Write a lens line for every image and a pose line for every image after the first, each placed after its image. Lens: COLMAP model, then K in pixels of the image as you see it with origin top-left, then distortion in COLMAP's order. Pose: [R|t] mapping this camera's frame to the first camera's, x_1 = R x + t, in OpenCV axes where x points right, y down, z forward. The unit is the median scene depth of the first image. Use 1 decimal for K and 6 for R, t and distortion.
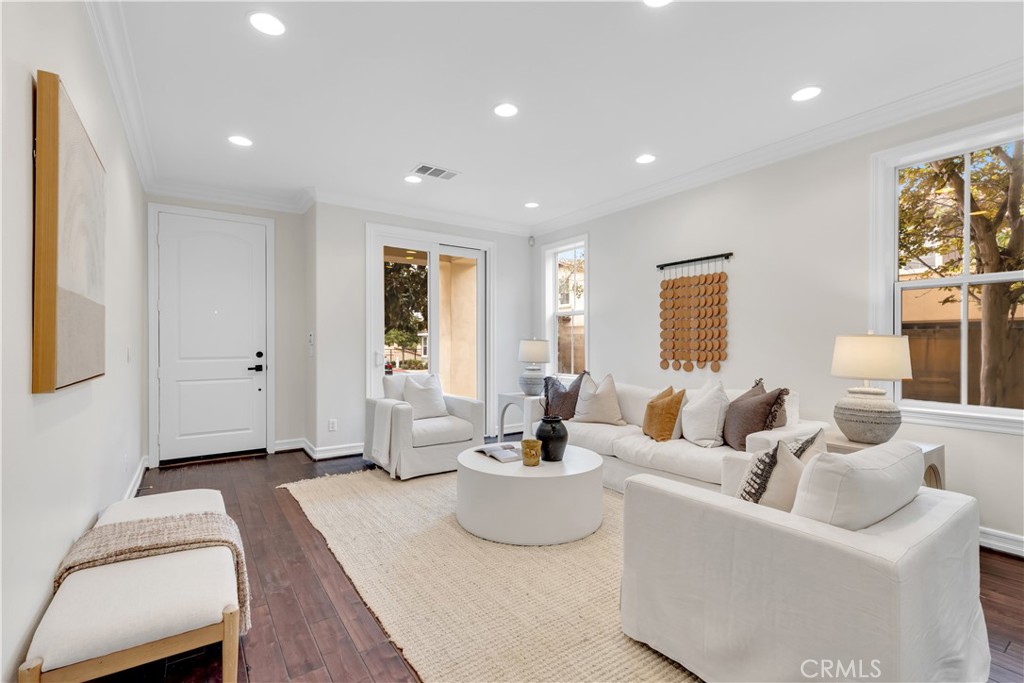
lens RADIAL K [[458.8, 0, 510.1], [0, 458.8, 340.3], [0, 0, 1]] dist [-0.001370, -0.000755]
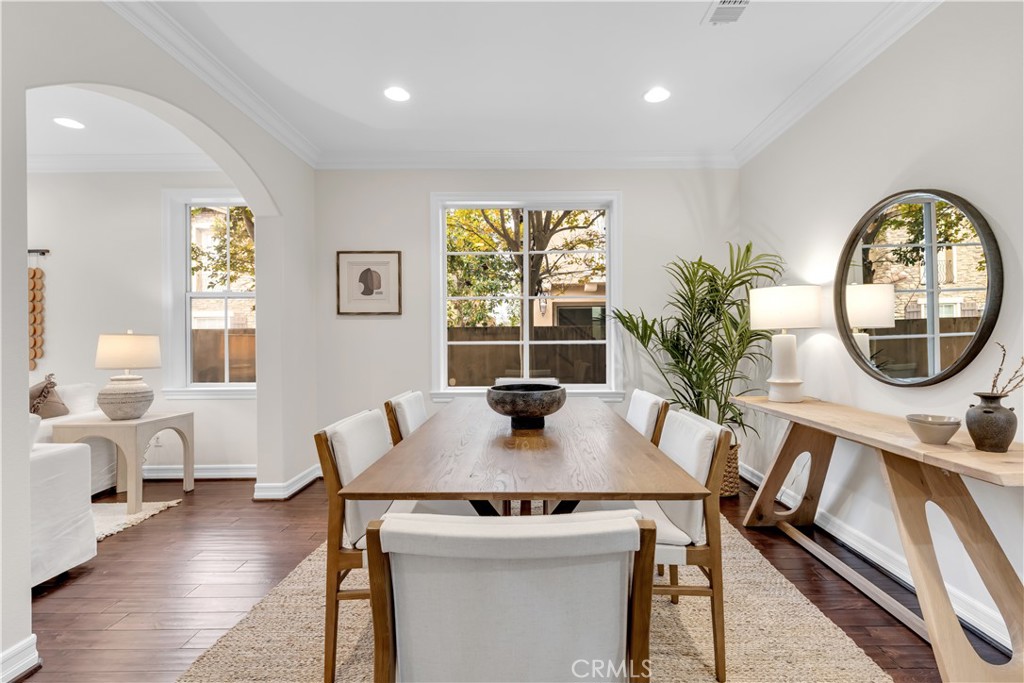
lens RADIAL K [[458.8, 0, 514.5], [0, 458.8, 338.1], [0, 0, 1]] dist [-0.001370, -0.000755]
pose [[0.567184, -0.005541, 0.823573, 0.225227], [-0.000909, 0.999973, 0.007353, -0.006526], [-0.823591, -0.004919, 0.567163, -0.382520]]
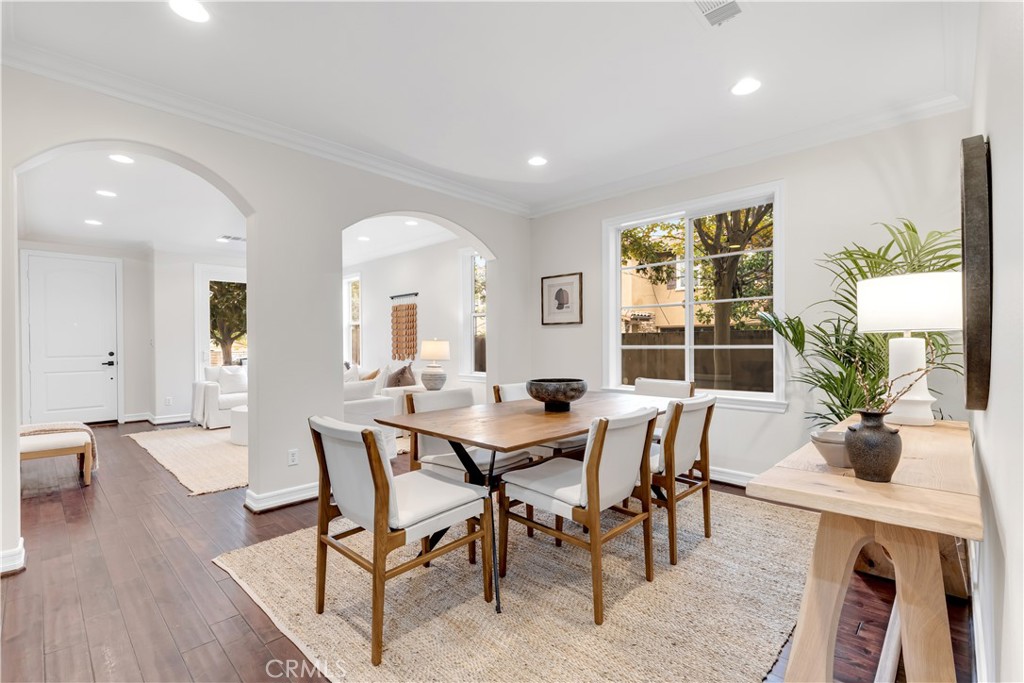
lens RADIAL K [[458.8, 0, 514.8], [0, 458.8, 341.3], [0, 0, 1]] dist [-0.001370, -0.000755]
pose [[0.979565, -0.006111, 0.201037, 0.467852], [0.005357, 0.999976, 0.004292, -0.008723], [-0.201058, -0.003128, 0.979574, -0.763825]]
